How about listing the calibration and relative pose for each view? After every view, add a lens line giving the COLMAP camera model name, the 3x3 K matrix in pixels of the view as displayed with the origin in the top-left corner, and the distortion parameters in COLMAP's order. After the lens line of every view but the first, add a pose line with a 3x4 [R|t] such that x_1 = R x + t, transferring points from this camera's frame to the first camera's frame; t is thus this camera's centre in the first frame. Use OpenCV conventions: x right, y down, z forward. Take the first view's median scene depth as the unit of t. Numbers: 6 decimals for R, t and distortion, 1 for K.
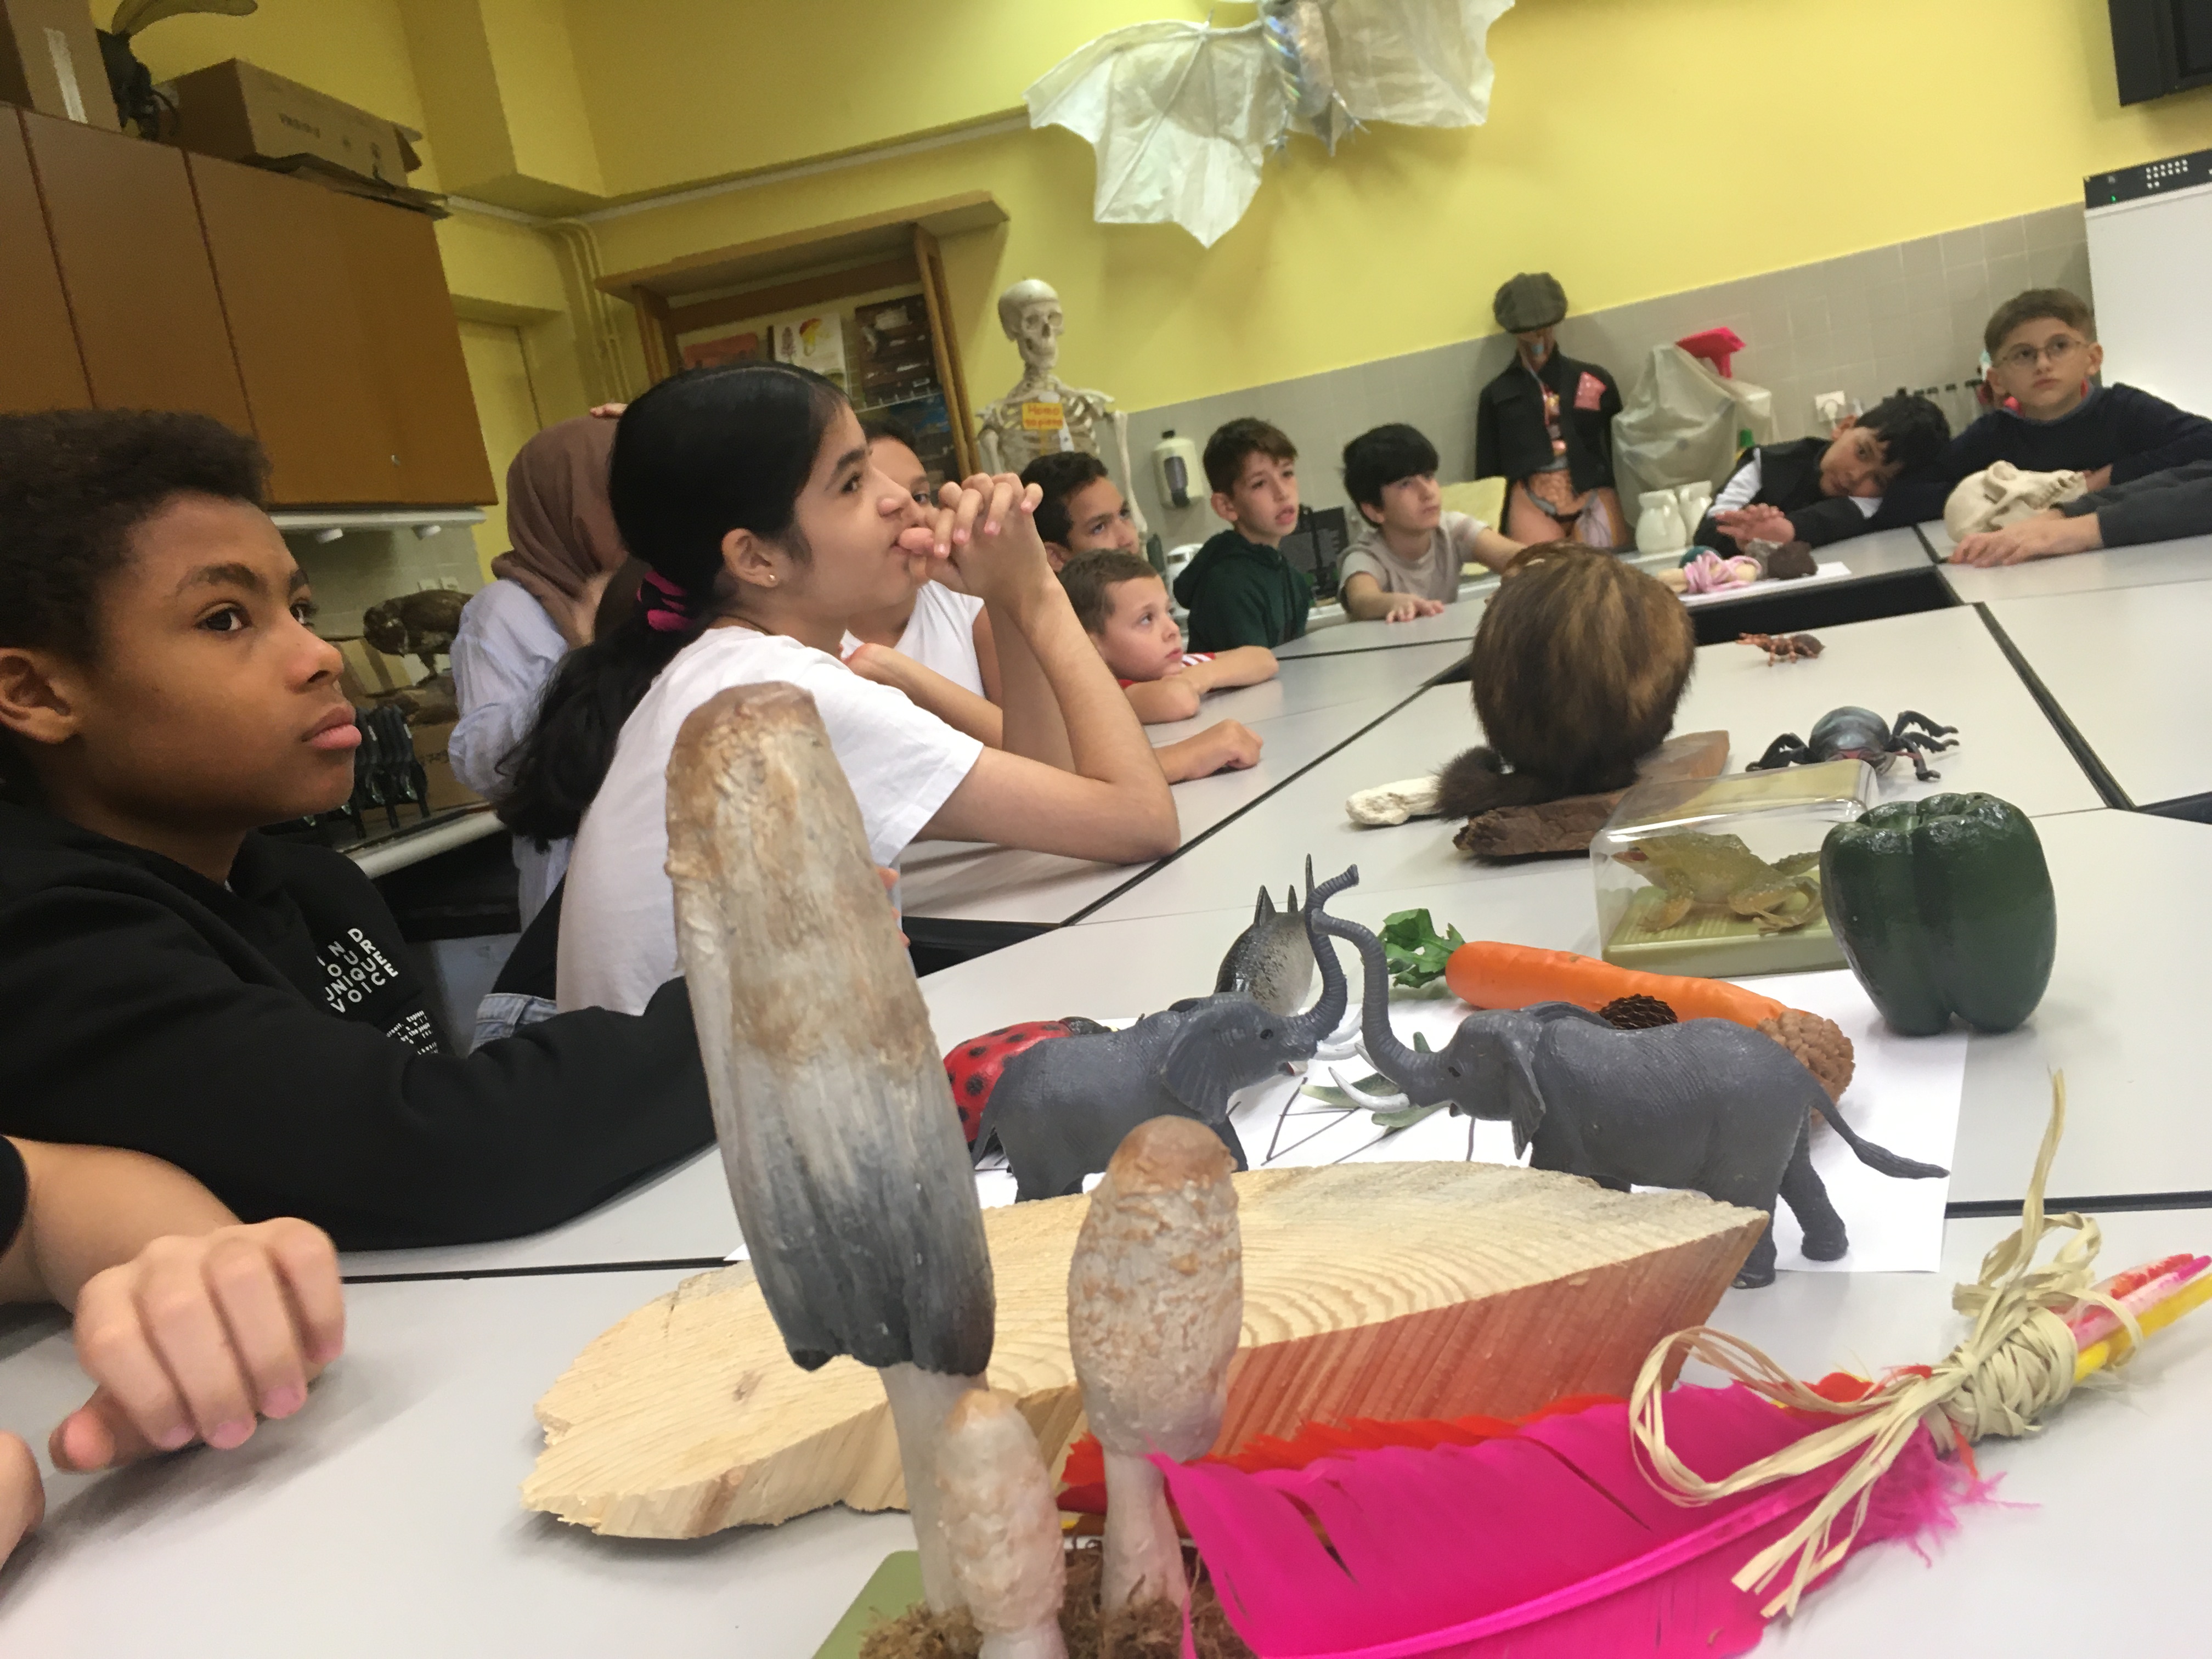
lens RADIAL K [[1863.4, 0, 1090.9], [0, 1863.4, 845.6], [0, 0, 1]] dist [0.065300, -0.076514]
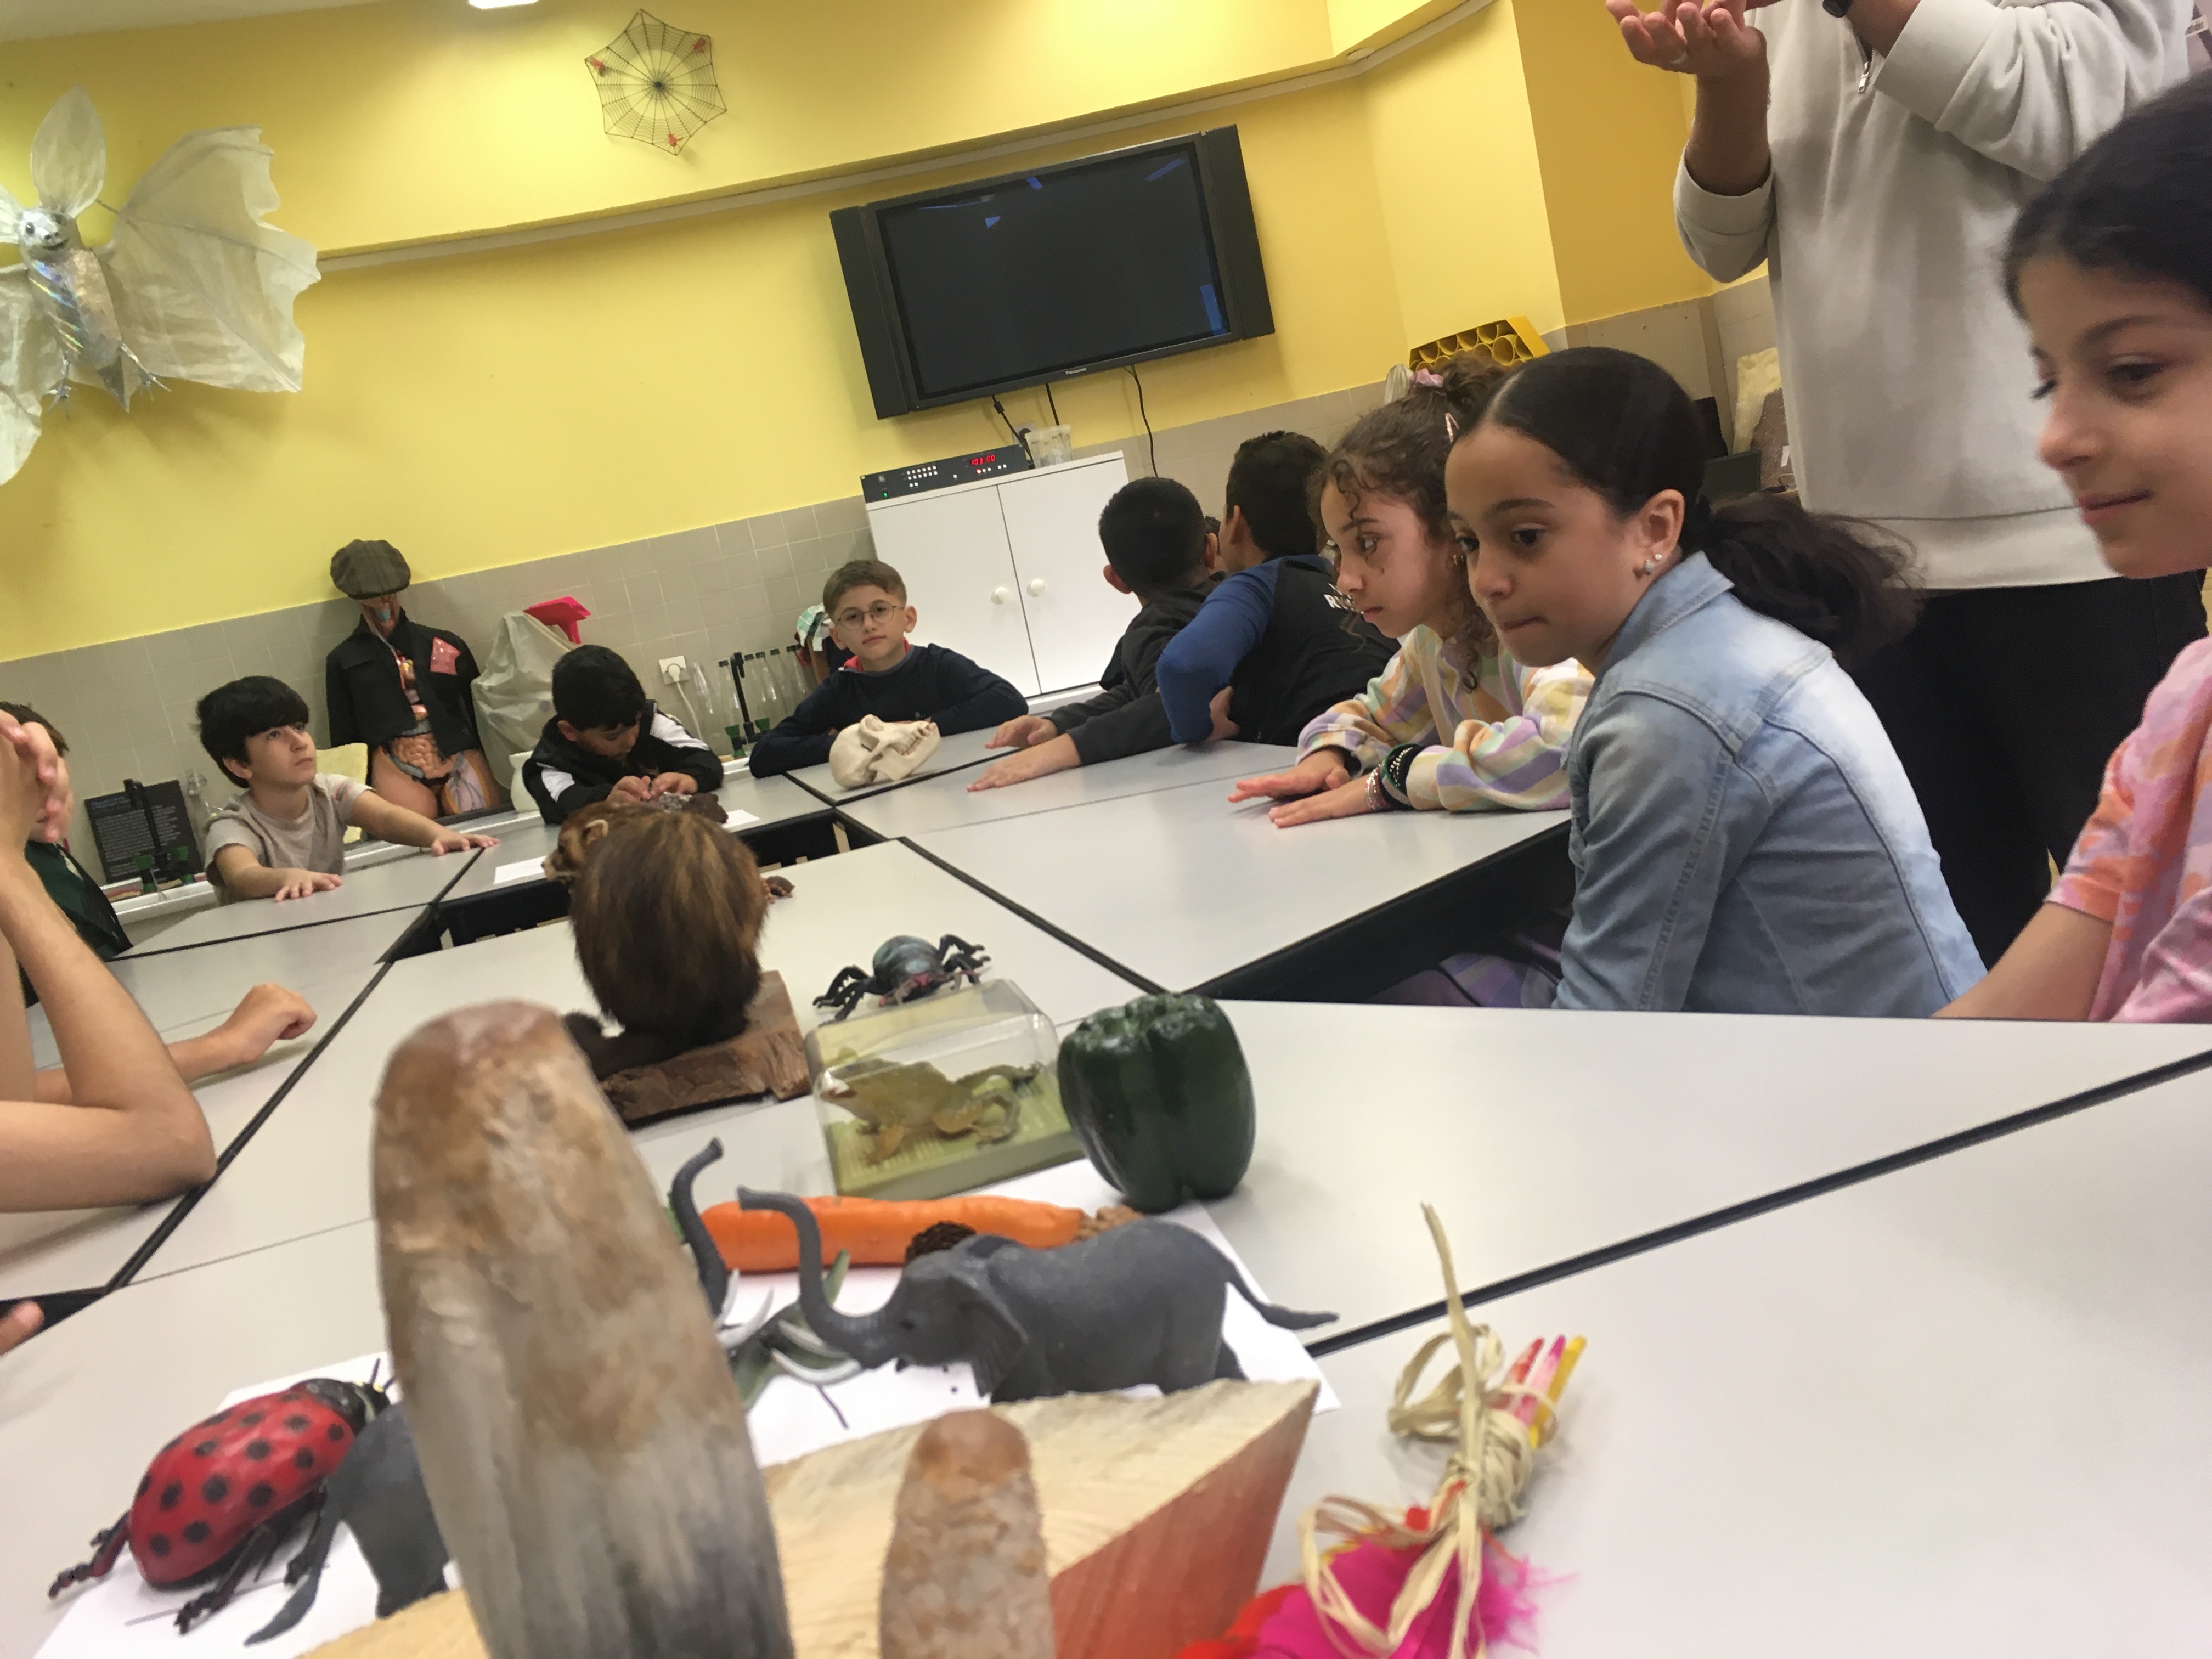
lens RADIAL K [[1863.4, 0, 1088.8], [0, 1863.4, 841.0], [0, 0, 1]] dist [0.065300, -0.076514]
pose [[0.818147, -0.068358, 0.570931, -0.034983], [0.146563, 0.984904, -0.092103, -0.003401], [-0.556017, 0.159031, 0.815815, 0.012042]]
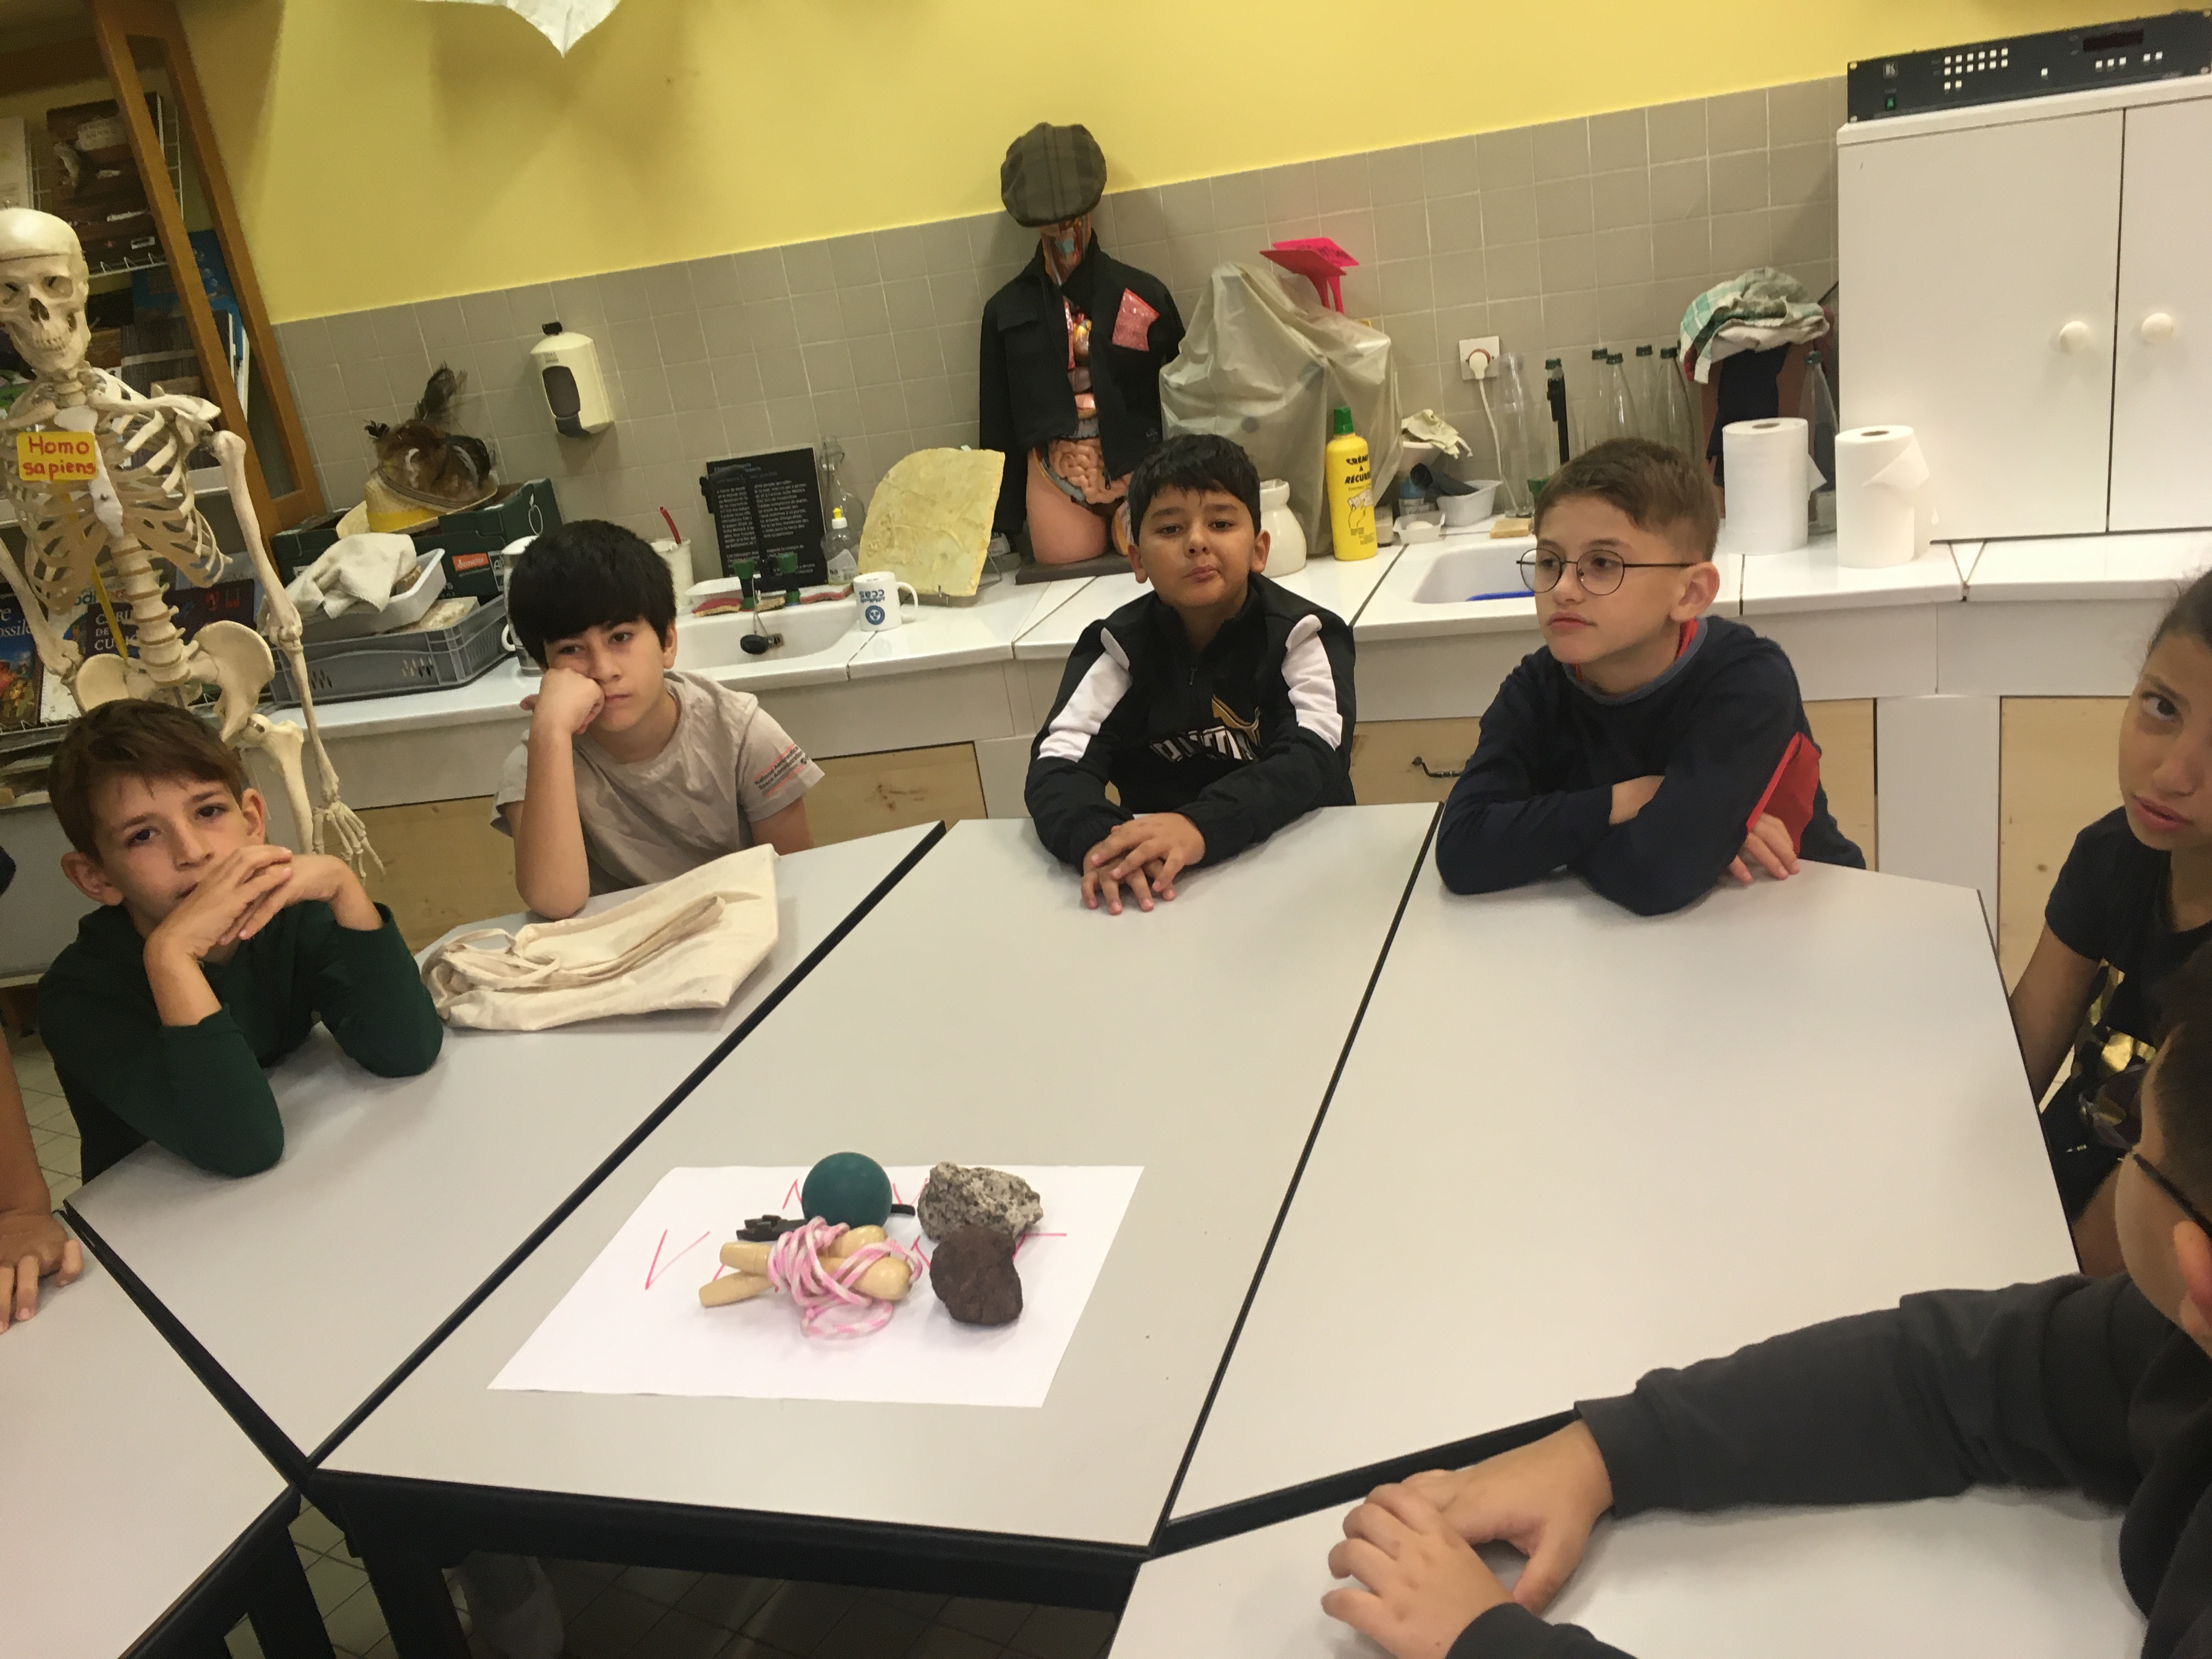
lens RADIAL K [[1863.4, 0, 1076.8], [0, 1863.4, 855.2], [0, 0, 1]] dist [0.065300, -0.076514]
pose [[0.996576, 0.004180, 0.082582, 0.220710], [-0.020039, 0.981160, 0.192152, -0.211026], [-0.080223, -0.193149, 0.977884, 0.359572]]
